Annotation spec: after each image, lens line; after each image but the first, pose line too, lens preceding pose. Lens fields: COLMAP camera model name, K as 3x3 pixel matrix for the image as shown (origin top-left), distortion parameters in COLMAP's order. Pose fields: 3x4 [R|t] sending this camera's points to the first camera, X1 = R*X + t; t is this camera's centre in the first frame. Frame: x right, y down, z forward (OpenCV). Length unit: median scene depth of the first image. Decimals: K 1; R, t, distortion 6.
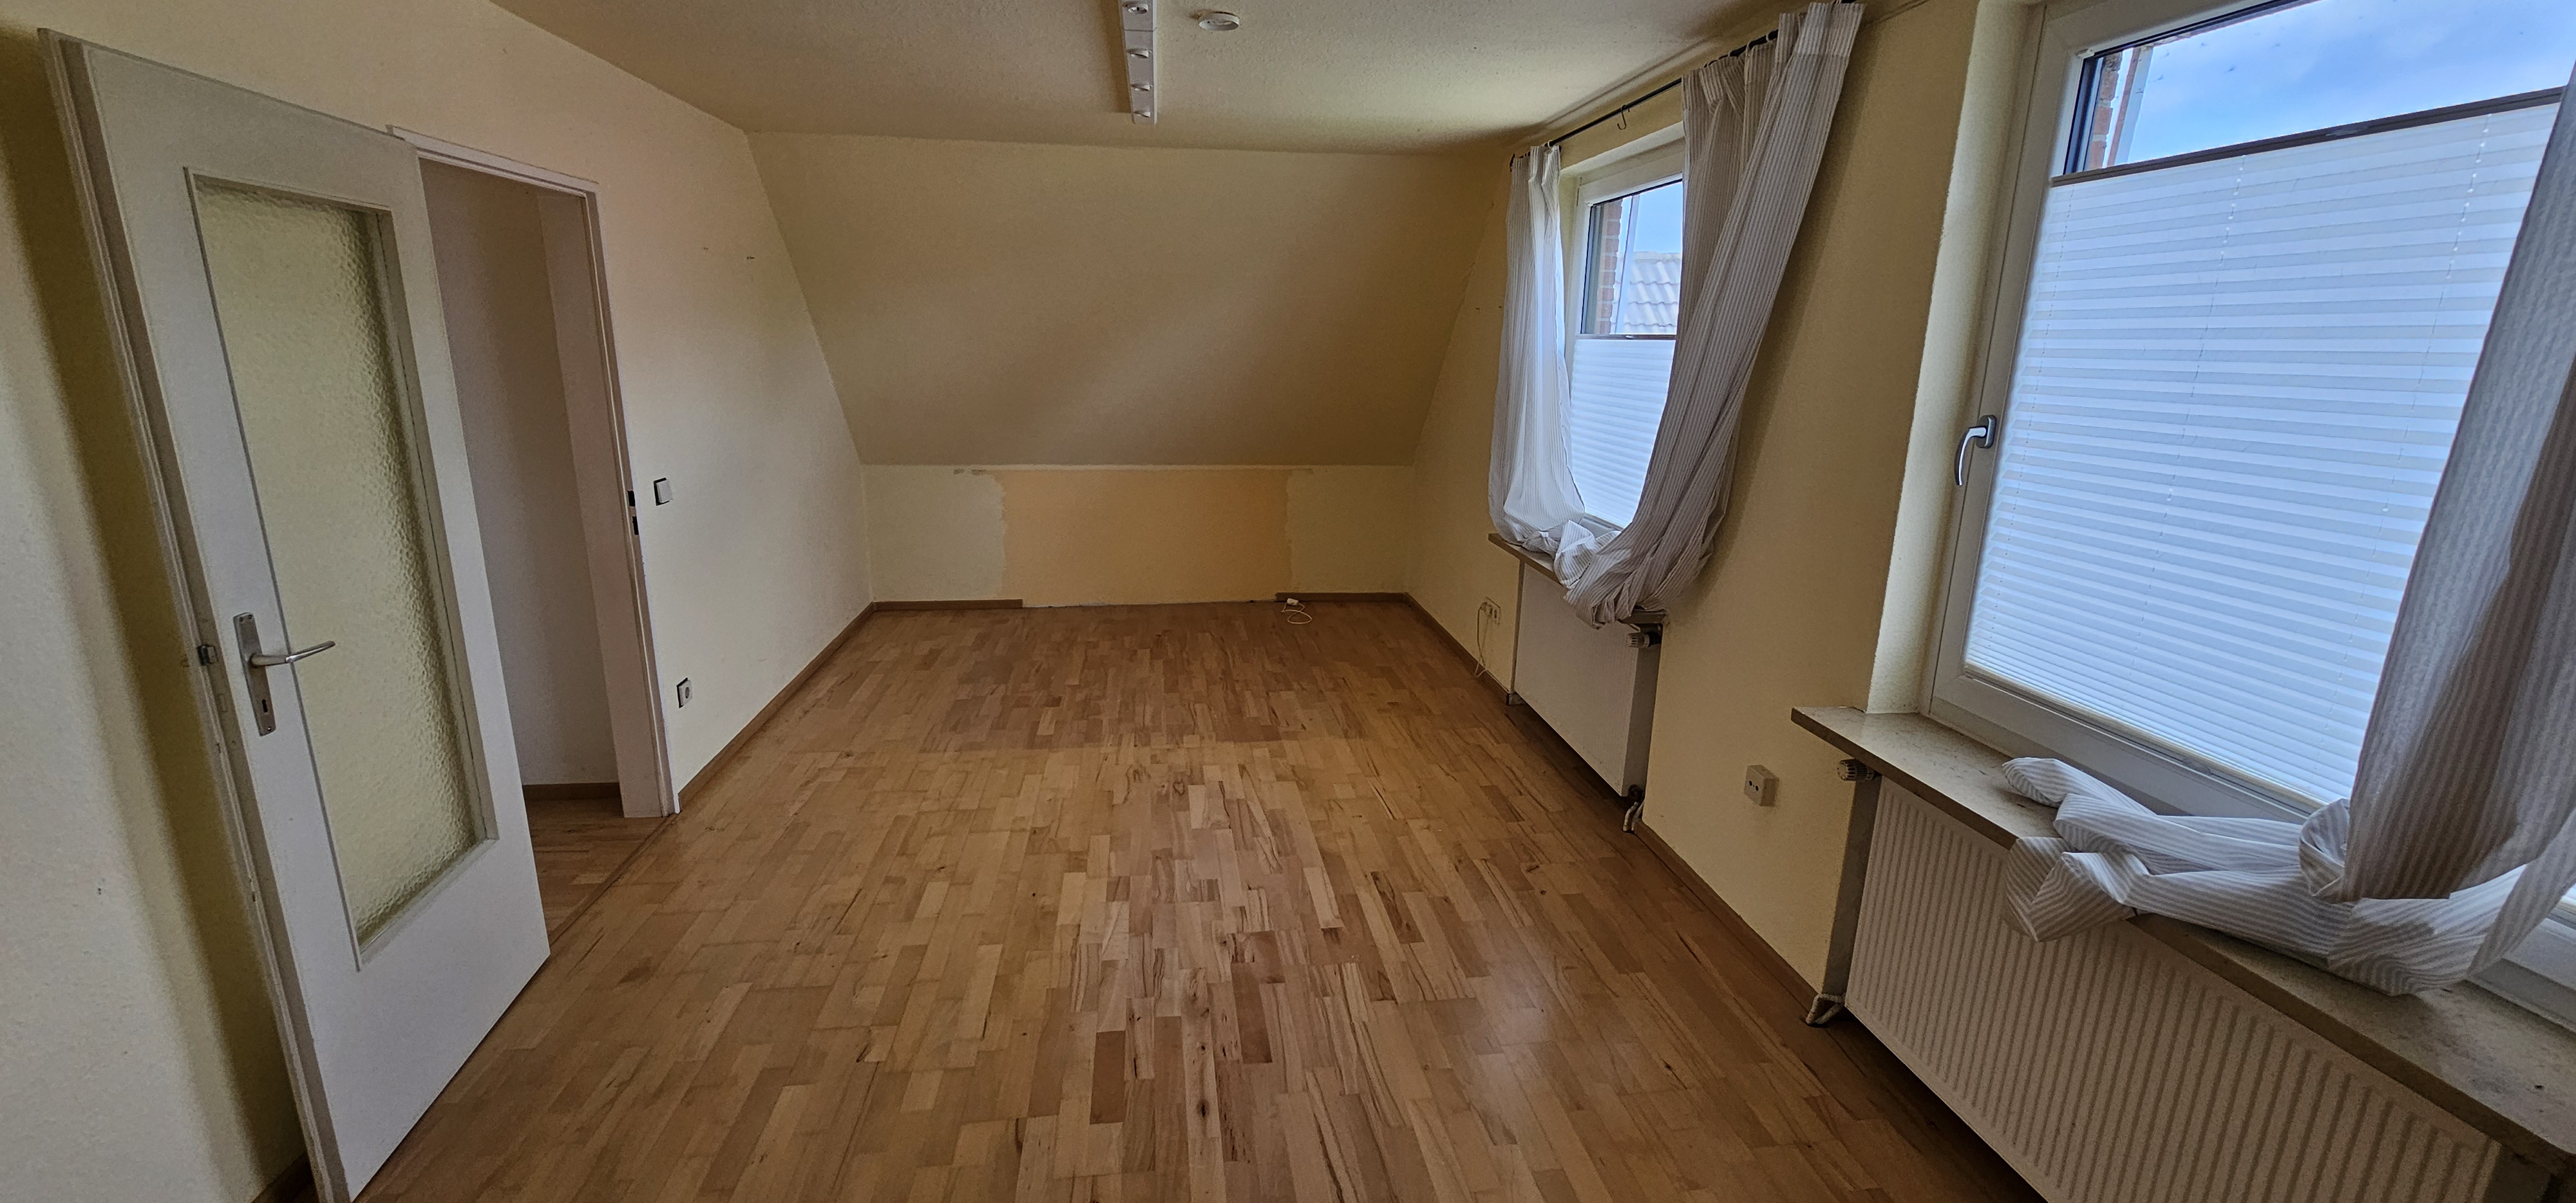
lens RADIAL K [[1053.5, 0, 1283.5], [0, 1053.5, 593.8], [0, 0, 1]] dist [0.001149, 0.000339]
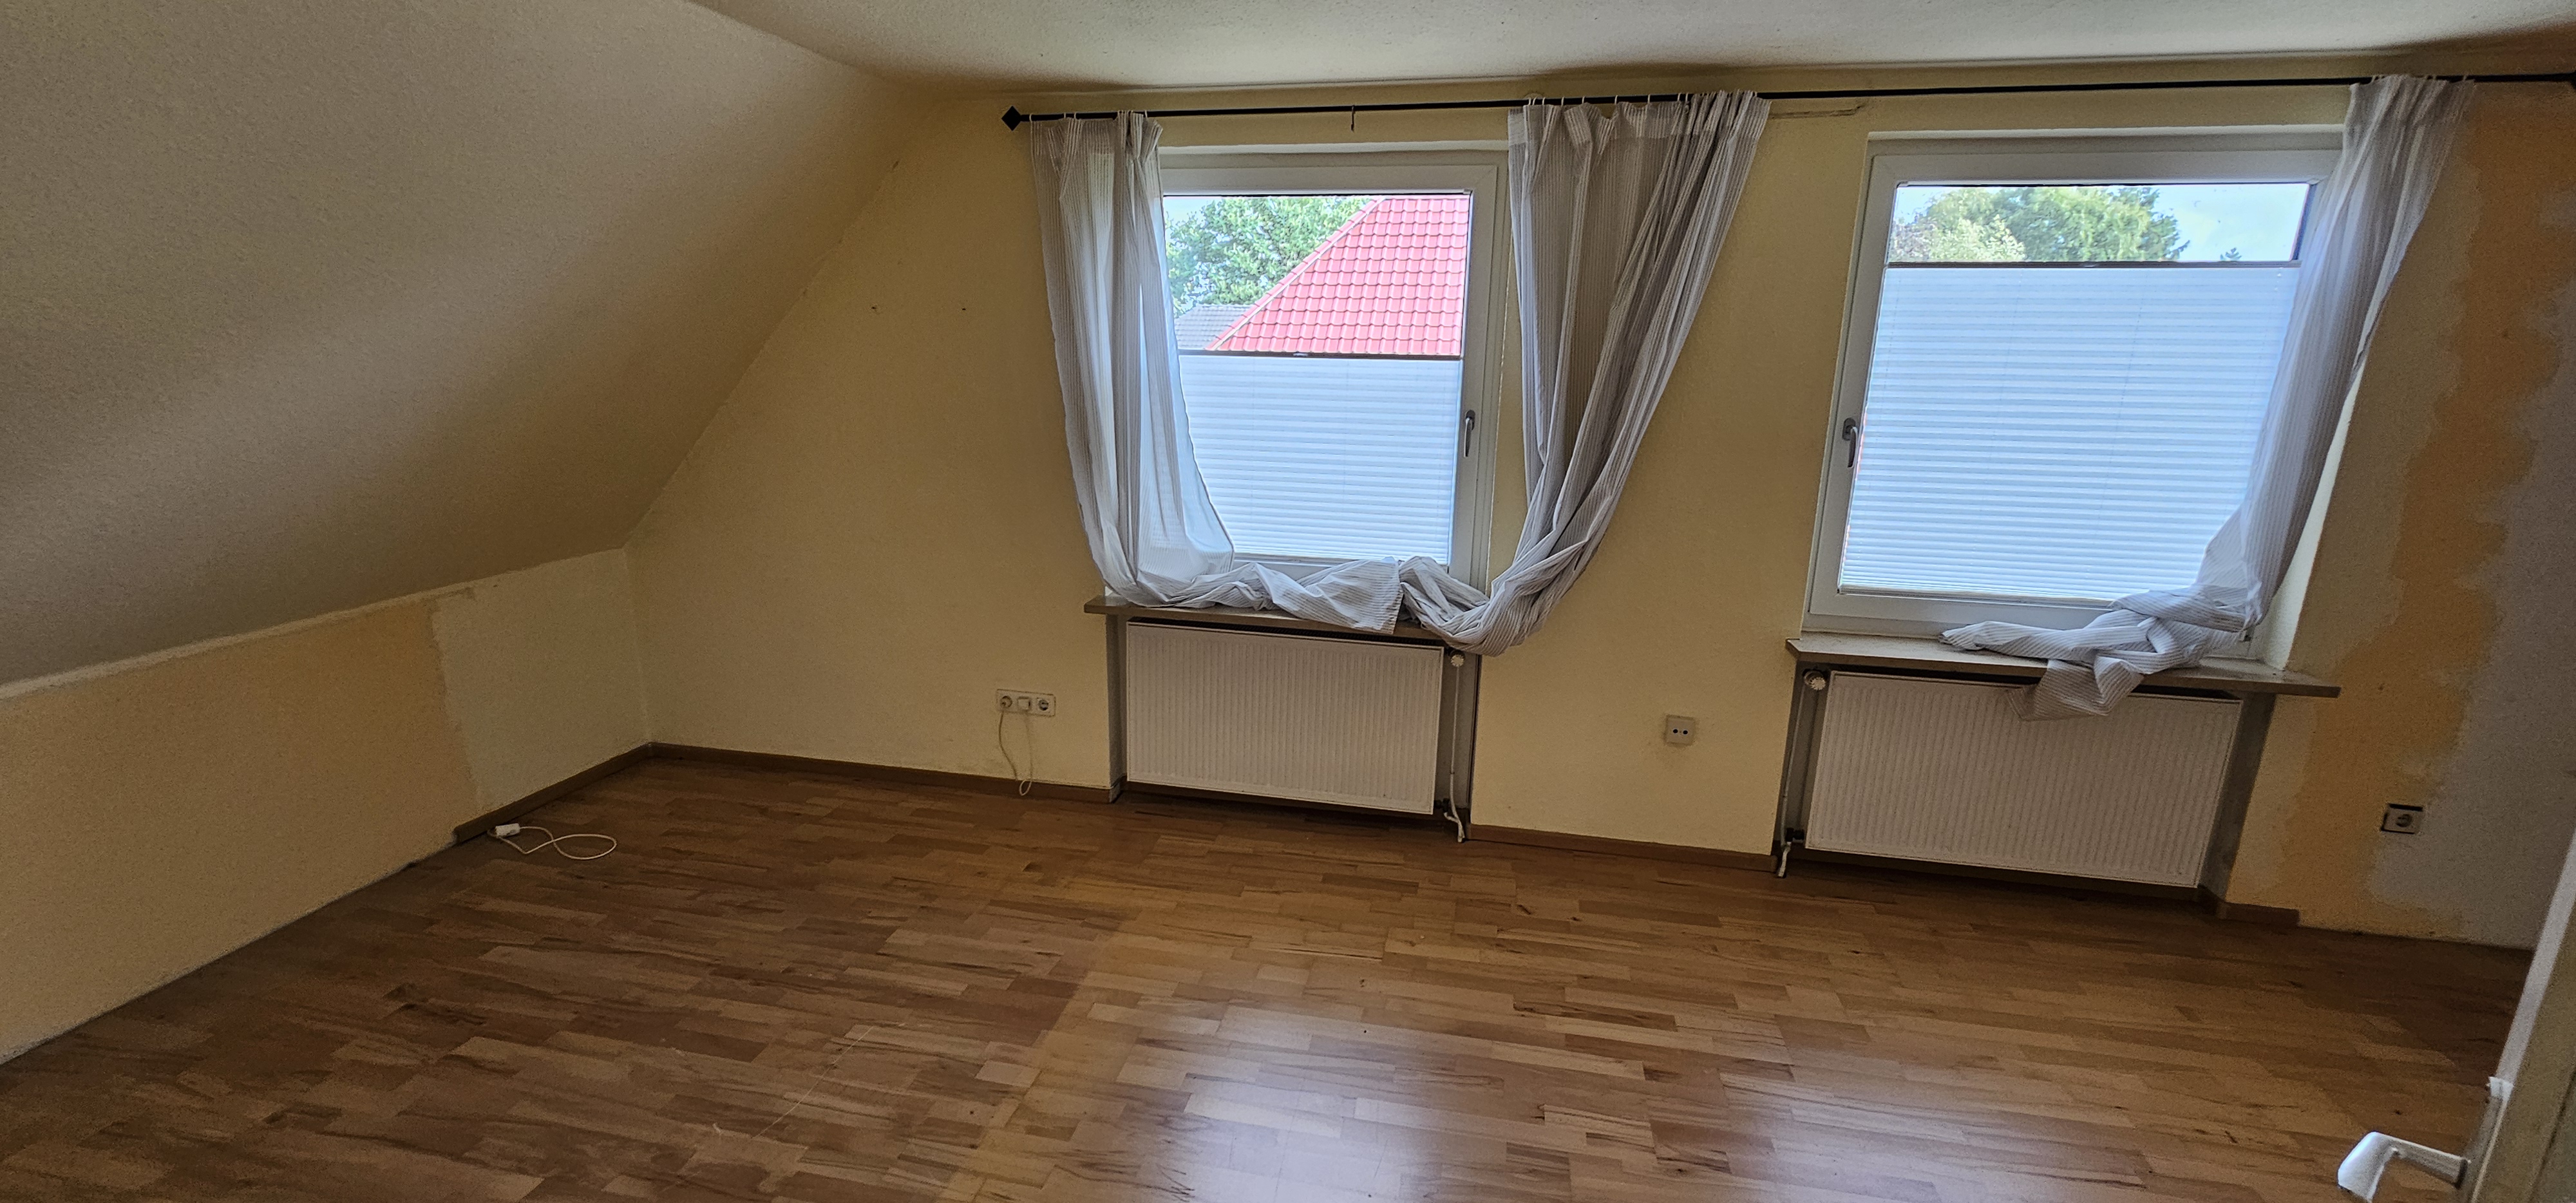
lens RADIAL K [[1053.5, 0, 1295.5], [0, 1053.5, 587.4], [0, 0, 1]] dist [0.001149, 0.000339]
pose [[0.316640, -0.215458, 0.923752, -0.498763], [0.209308, 0.965726, 0.153503, -0.164369], [-0.925165, 0.144743, 0.350884, 0.615409]]
